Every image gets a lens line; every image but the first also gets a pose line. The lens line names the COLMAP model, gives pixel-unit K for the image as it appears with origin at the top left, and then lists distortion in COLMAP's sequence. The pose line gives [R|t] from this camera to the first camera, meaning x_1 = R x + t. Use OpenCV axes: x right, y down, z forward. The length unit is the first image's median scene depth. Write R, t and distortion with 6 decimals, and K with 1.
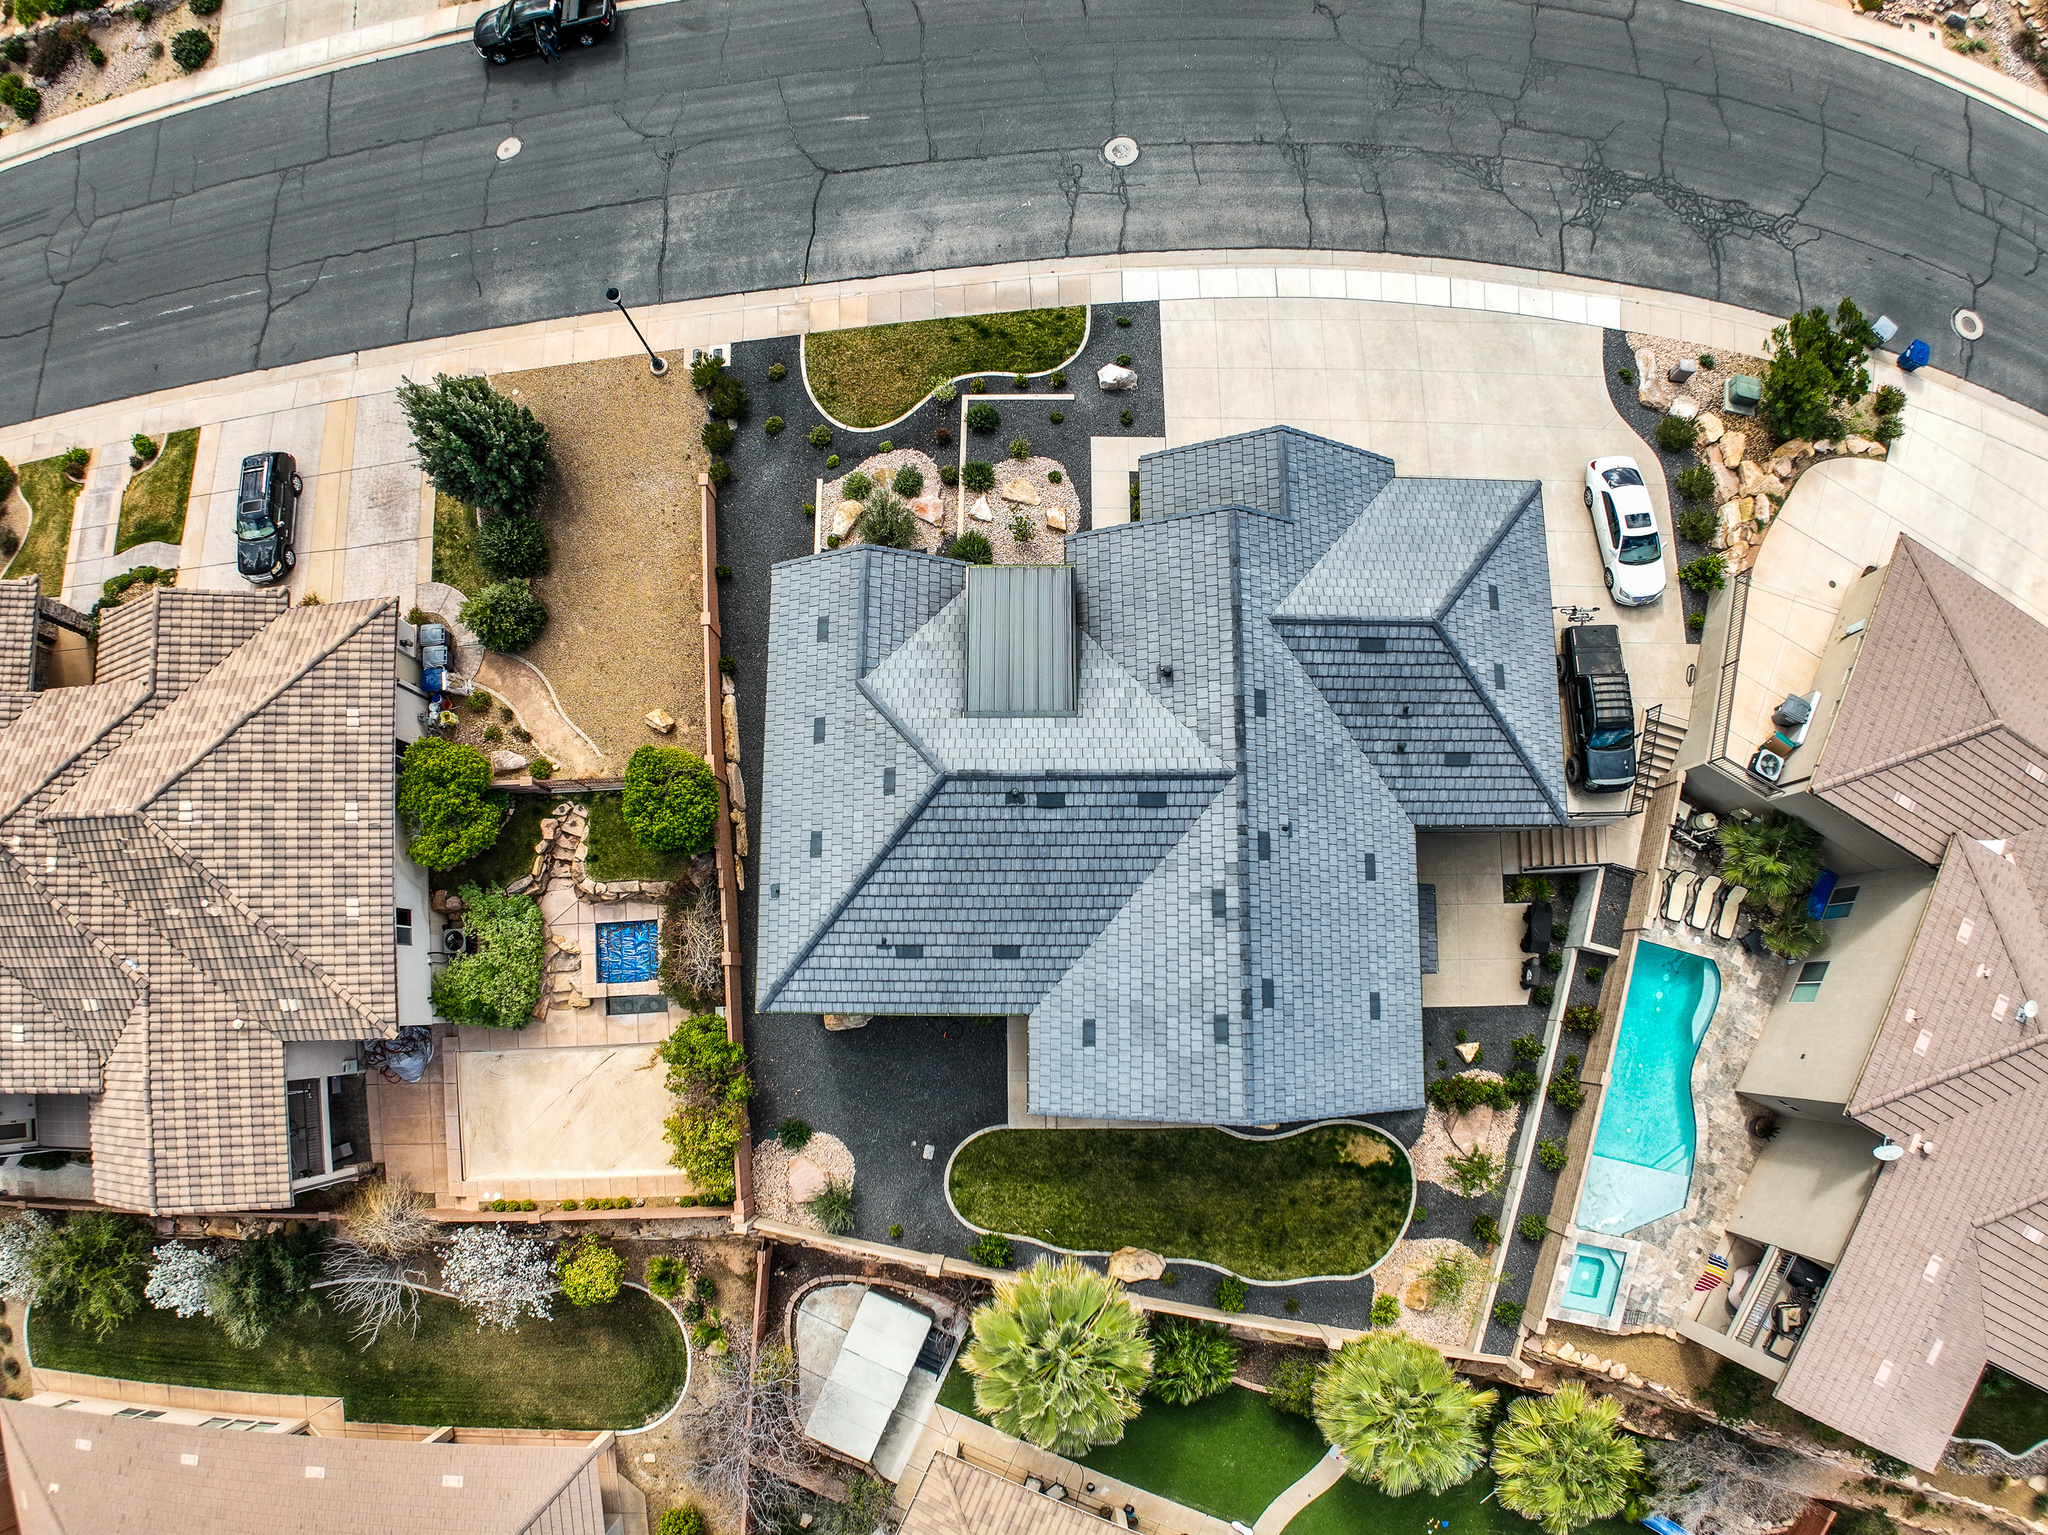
lens RADIAL K [[1266.4, 0, 1025.6], [0, 1266.4, 767.1], [0, 0, 1]] dist [-0.173328, 0.015562]
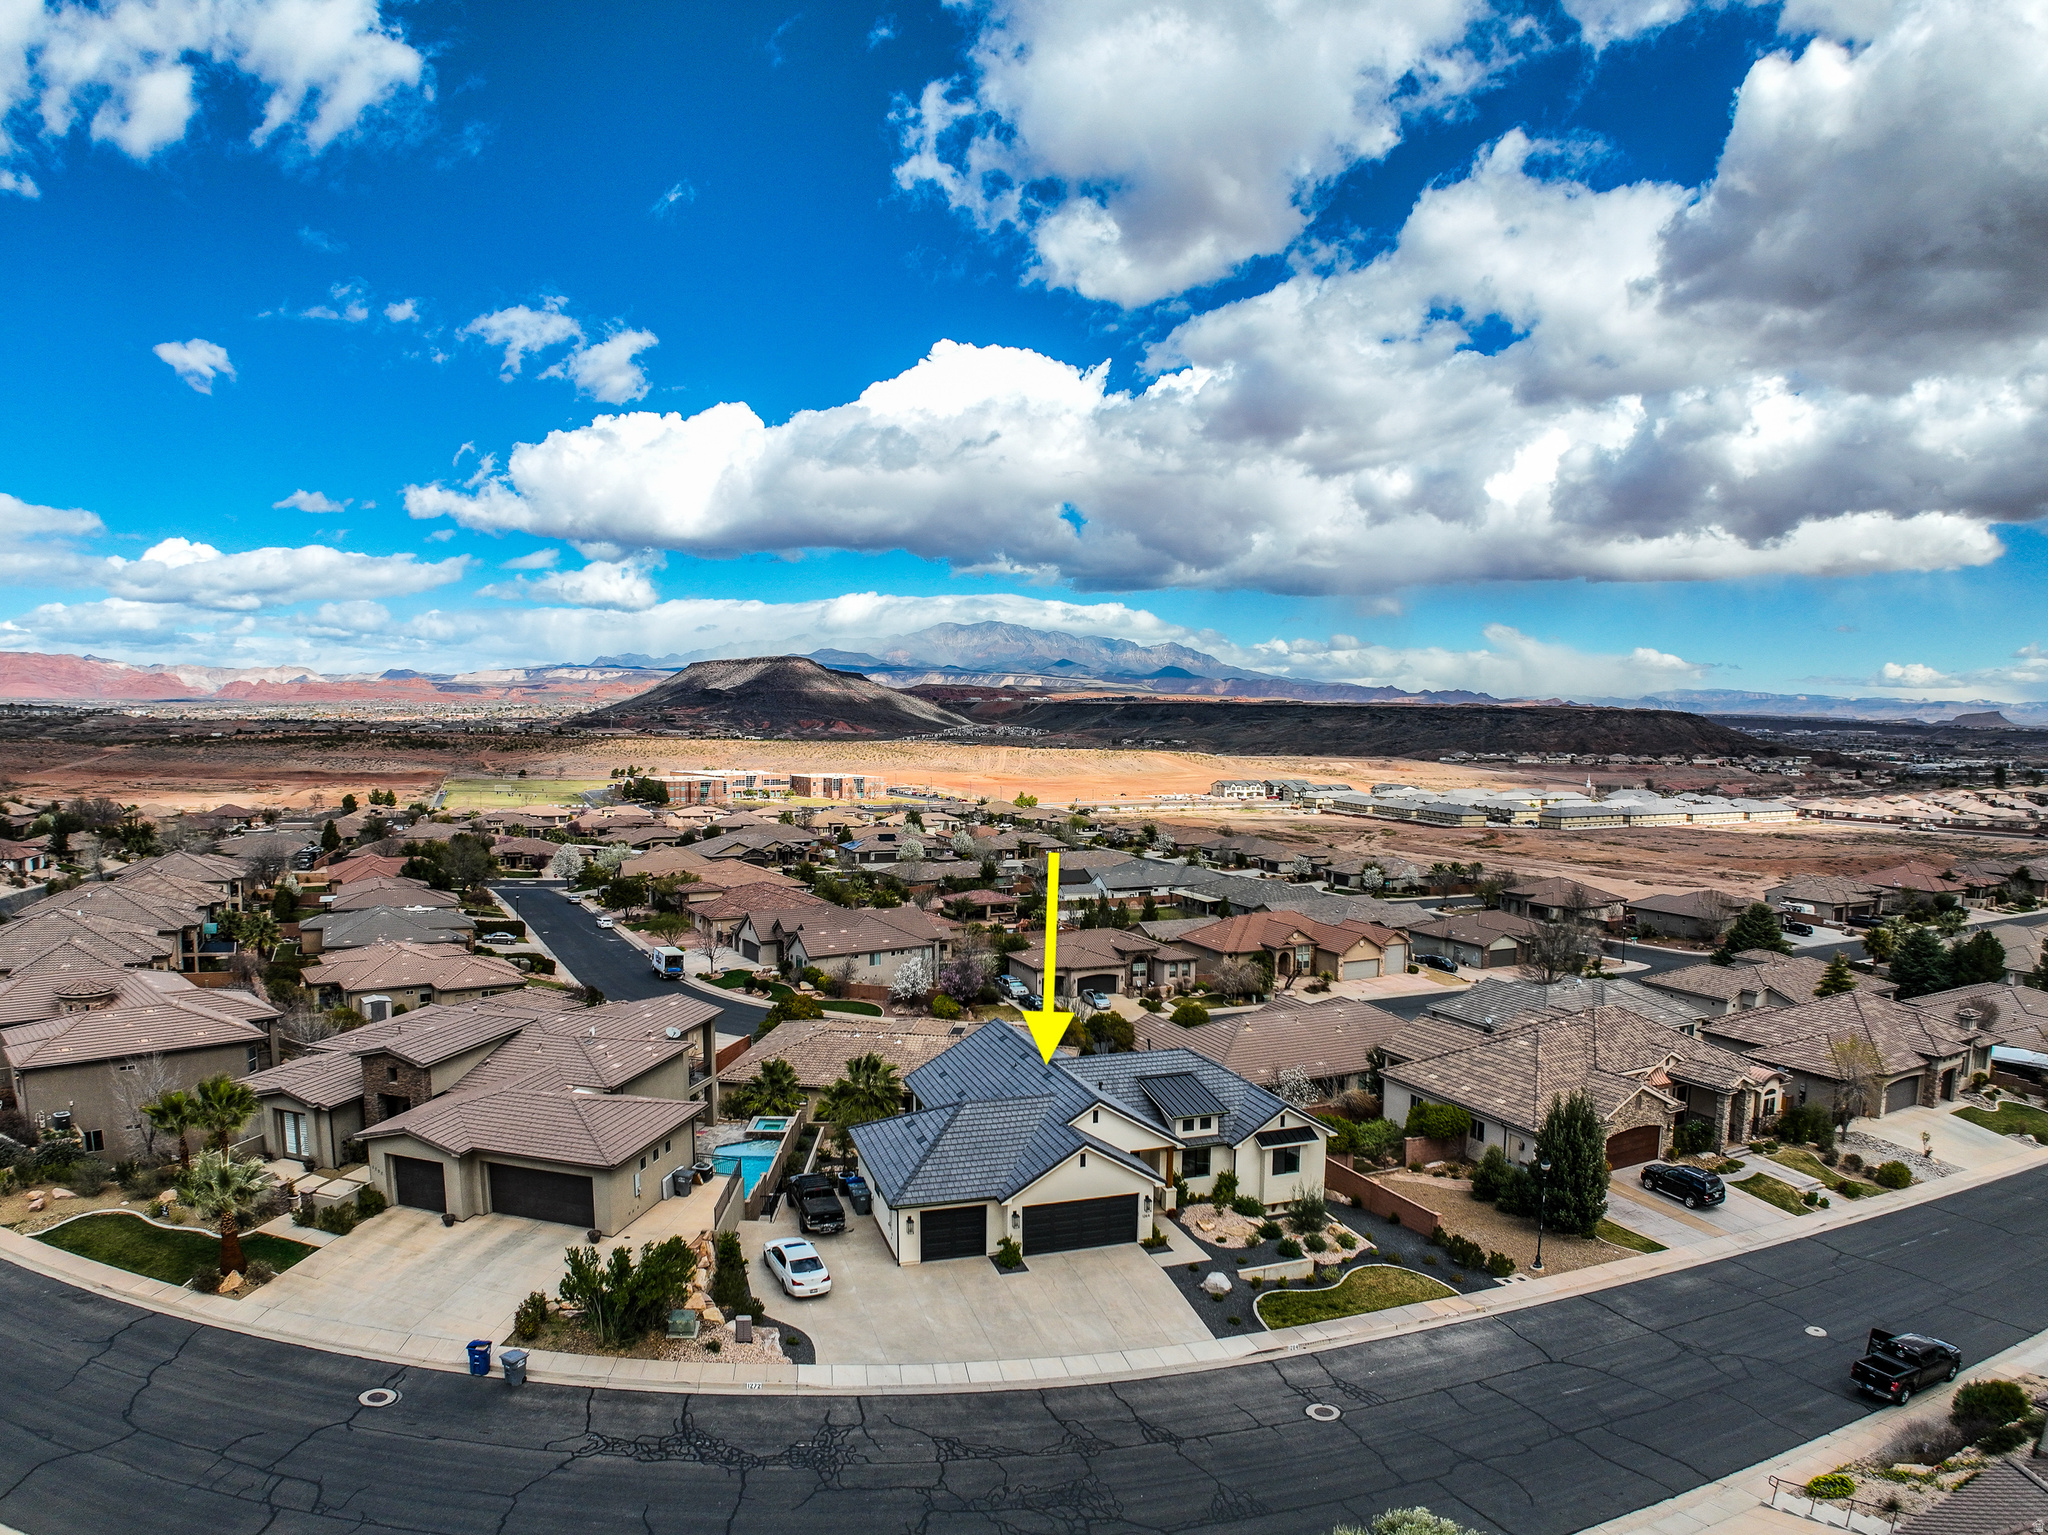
lens RADIAL K [[1266.4, 0, 1039.1], [0, 1266.4, 762.0], [0, 0, 1]] dist [-0.173328, 0.015562]
pose [[-0.947675, 0.010436, -0.319066, 0.659139], [-0.314972, 0.132251, 0.939842, -1.553753], [0.052005, 0.991161, -0.122044, 0.643392]]
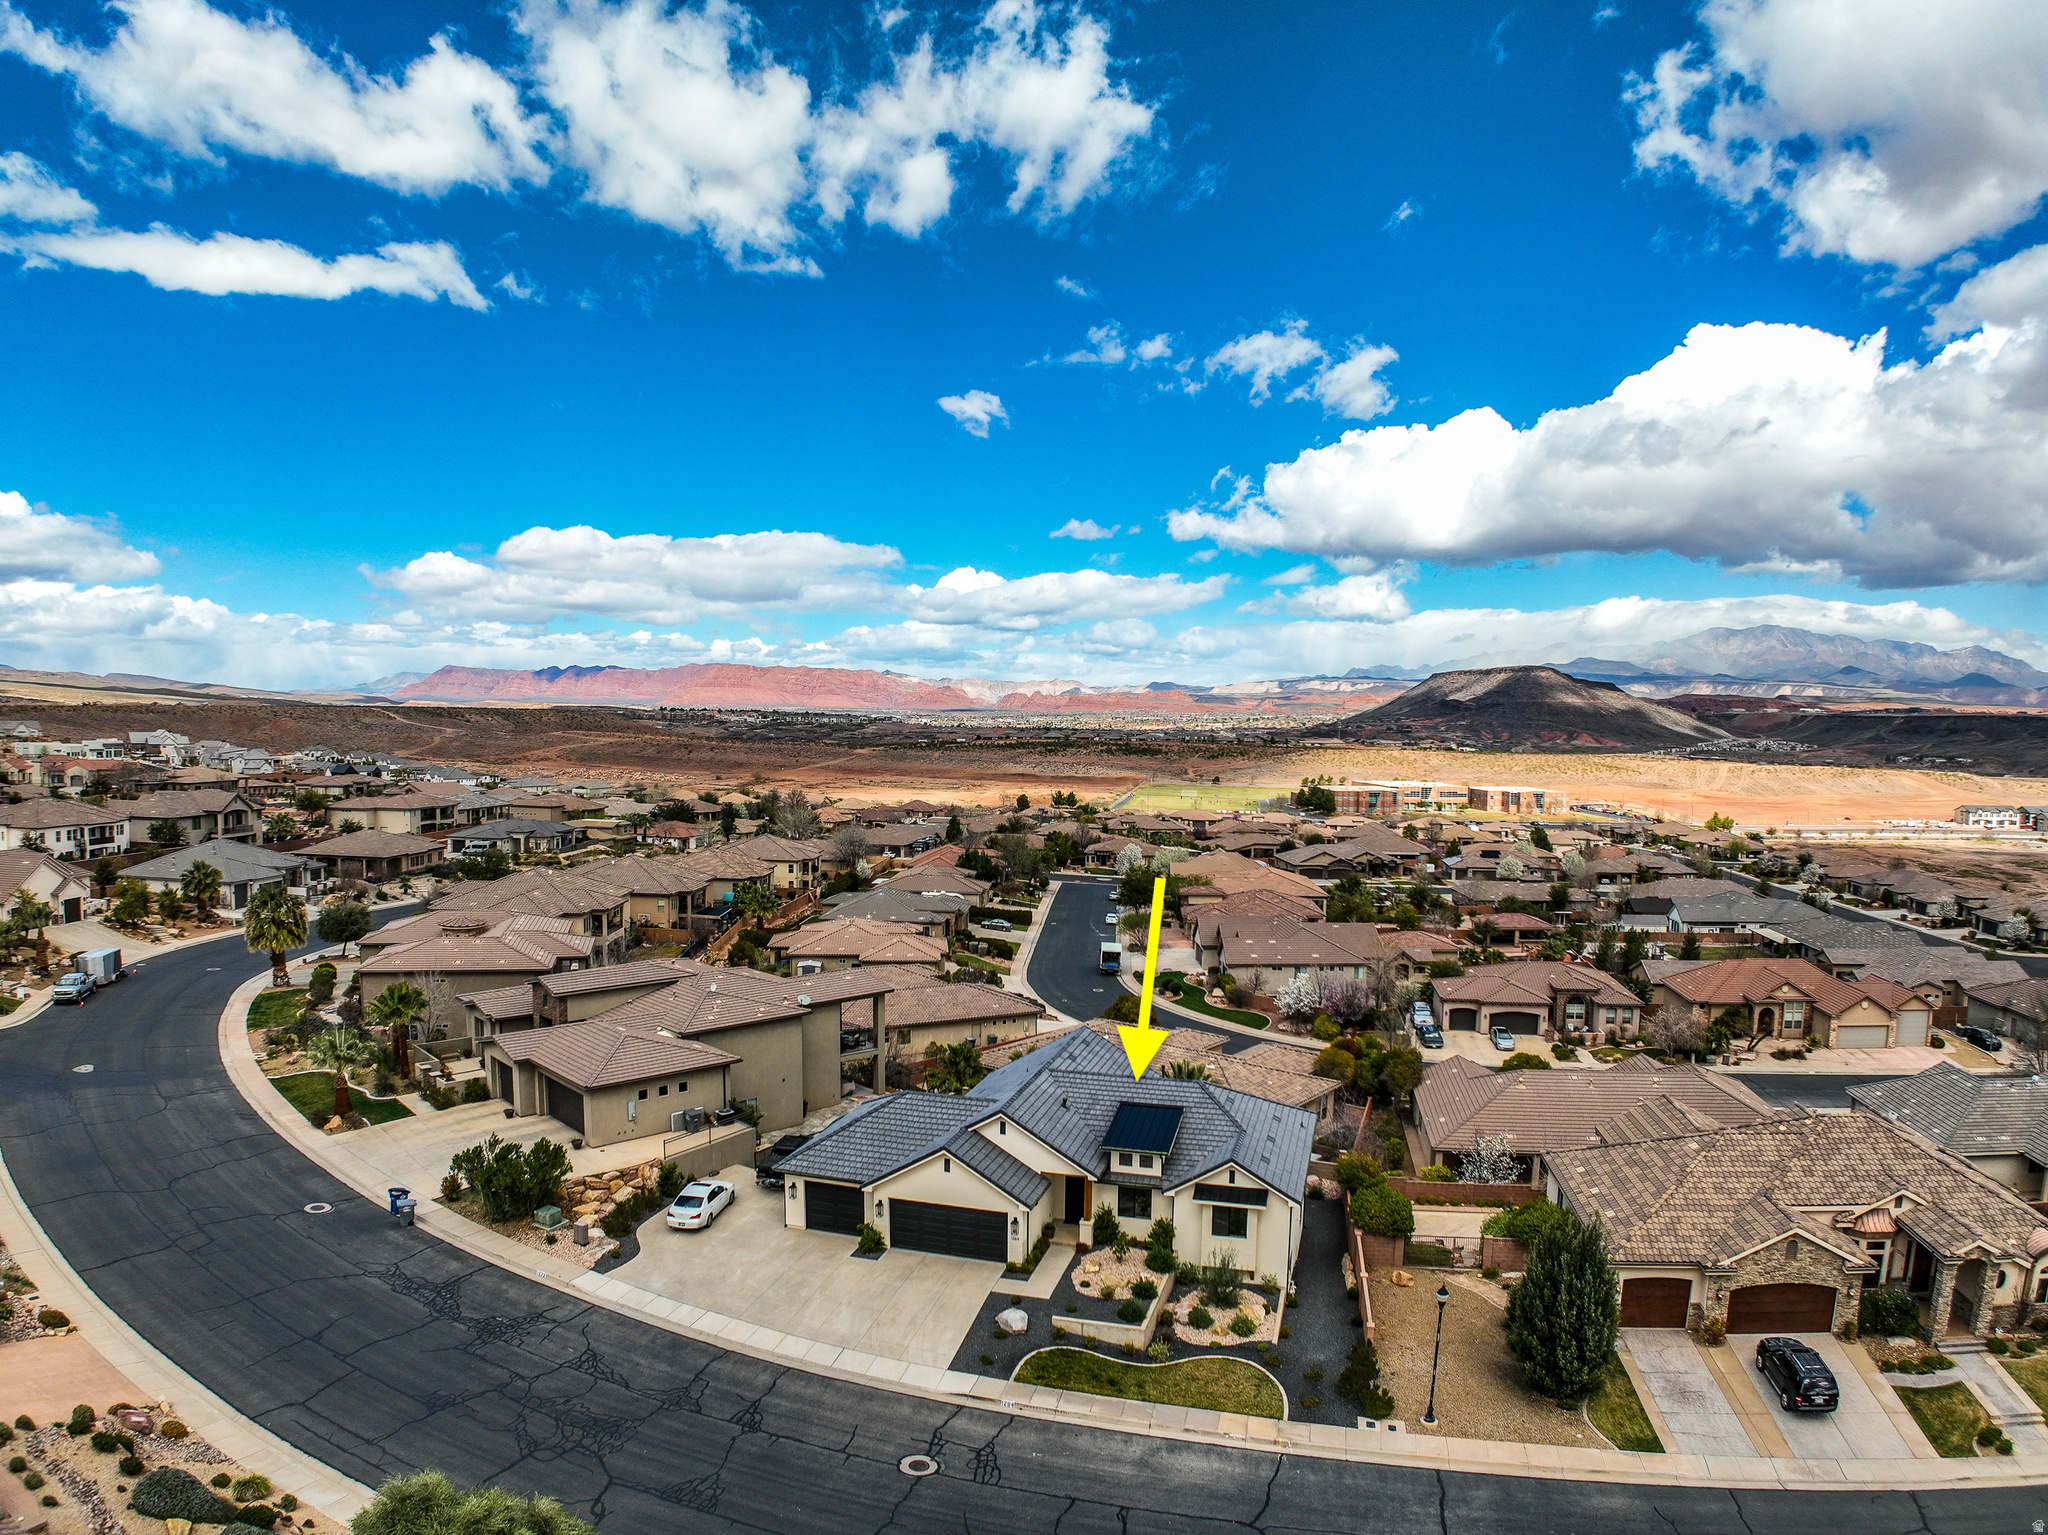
lens RADIAL K [[1266.4, 0, 1020.4], [0, 1266.4, 756.3], [0, 0, 1]] dist [-0.173328, 0.015562]
pose [[-0.961939, -0.007067, 0.273171, -0.255393], [0.269315, 0.144792, 0.952105, -1.548444], [-0.046281, 0.989437, -0.137378, 0.656245]]
